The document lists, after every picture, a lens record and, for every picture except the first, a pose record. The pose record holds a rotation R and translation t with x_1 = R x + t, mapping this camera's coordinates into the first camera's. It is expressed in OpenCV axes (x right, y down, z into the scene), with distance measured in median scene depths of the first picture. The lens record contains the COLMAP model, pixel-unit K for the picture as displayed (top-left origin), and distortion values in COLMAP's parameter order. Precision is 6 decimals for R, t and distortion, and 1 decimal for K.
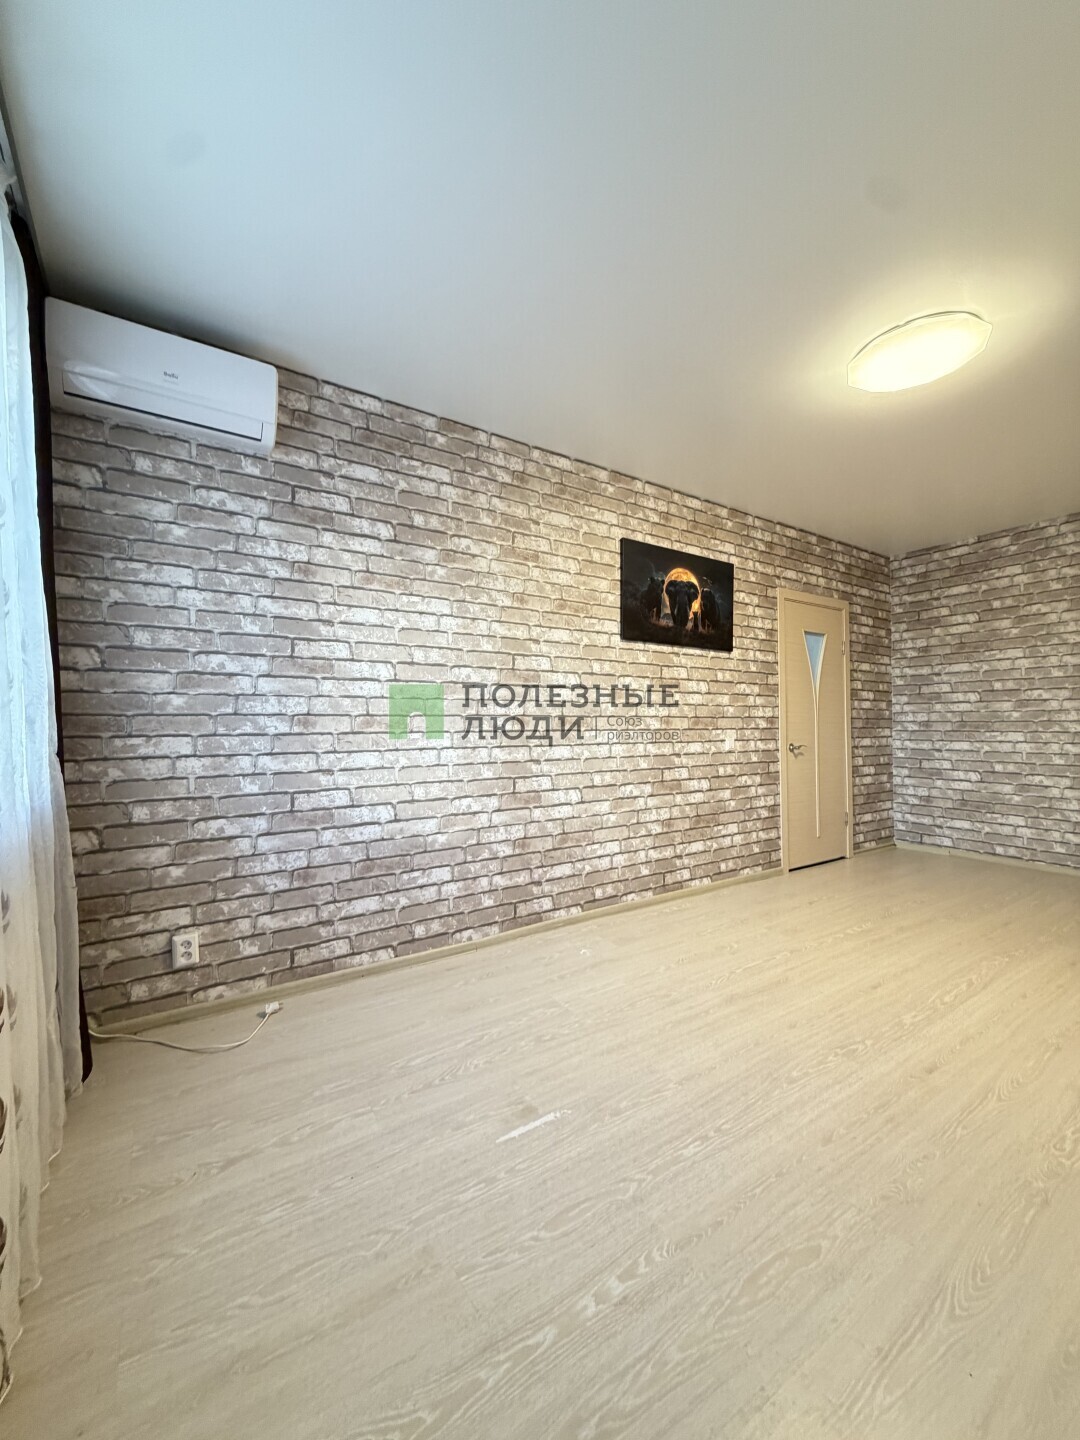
lens RADIAL K [[571.8, 0, 536.0], [0, 571.8, 714.4], [0, 0, 1]] dist [-0.002208, 0.000998]
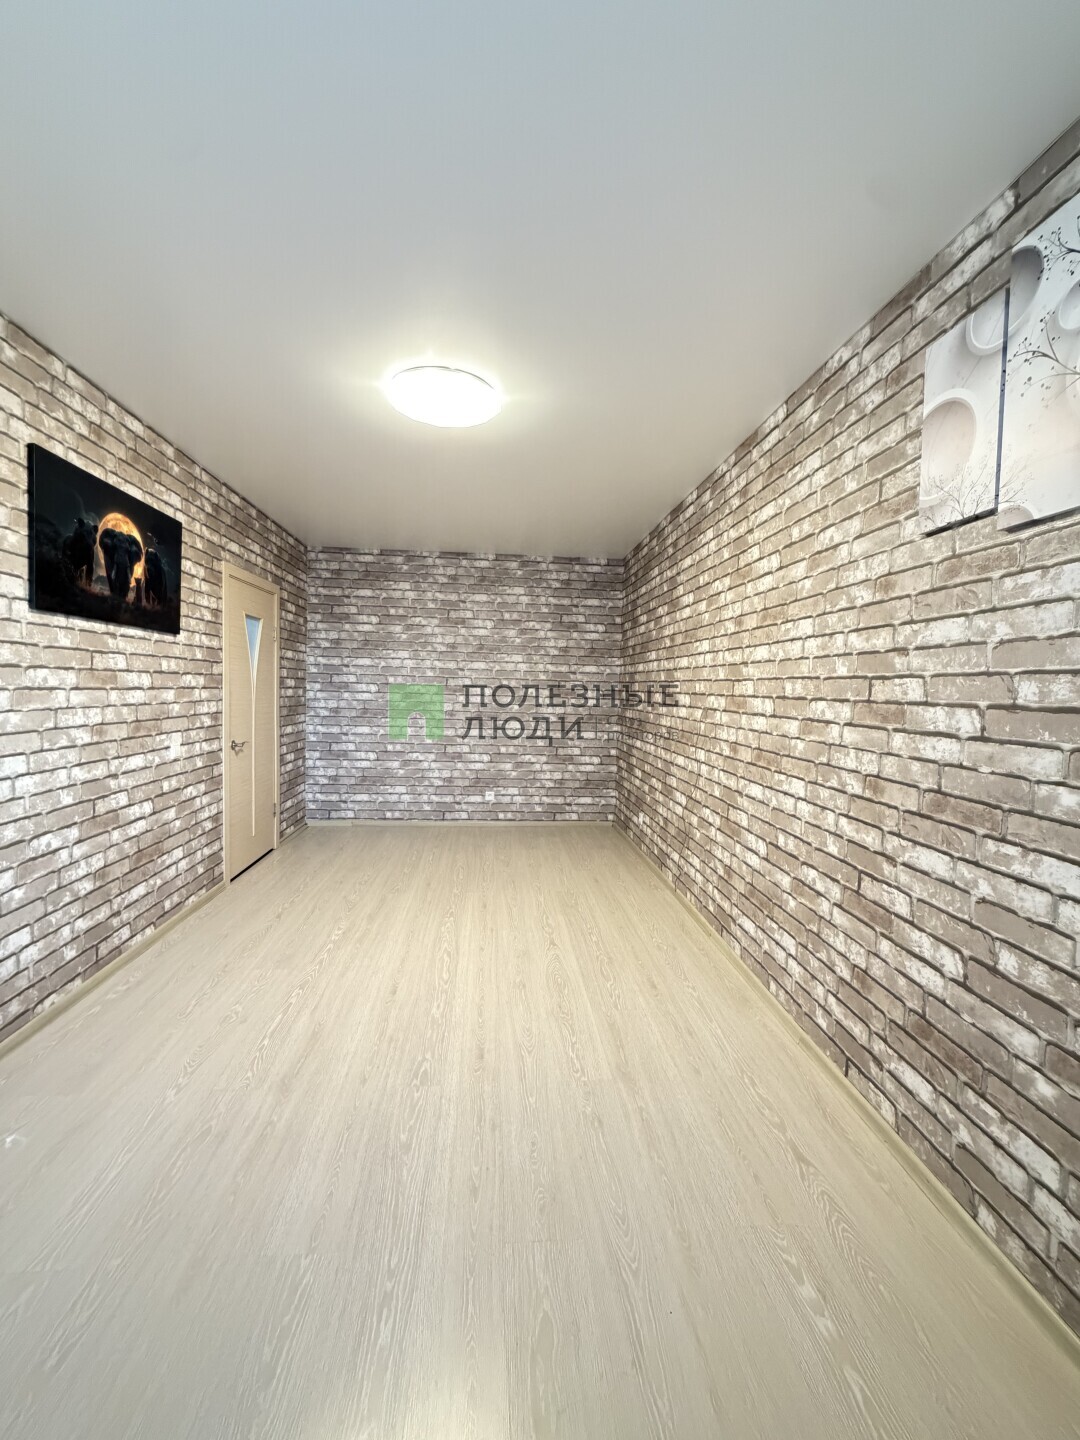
lens RADIAL K [[571.8, 0, 536.3], [0, 571.8, 714.1], [0, 0, 1]] dist [-0.002208, 0.000998]
pose [[0.476529, -0.025583, 0.878787, -0.133364], [-0.043115, 0.997694, 0.052425, -0.069226], [-0.878101, -0.062871, 0.474327, 0.201063]]
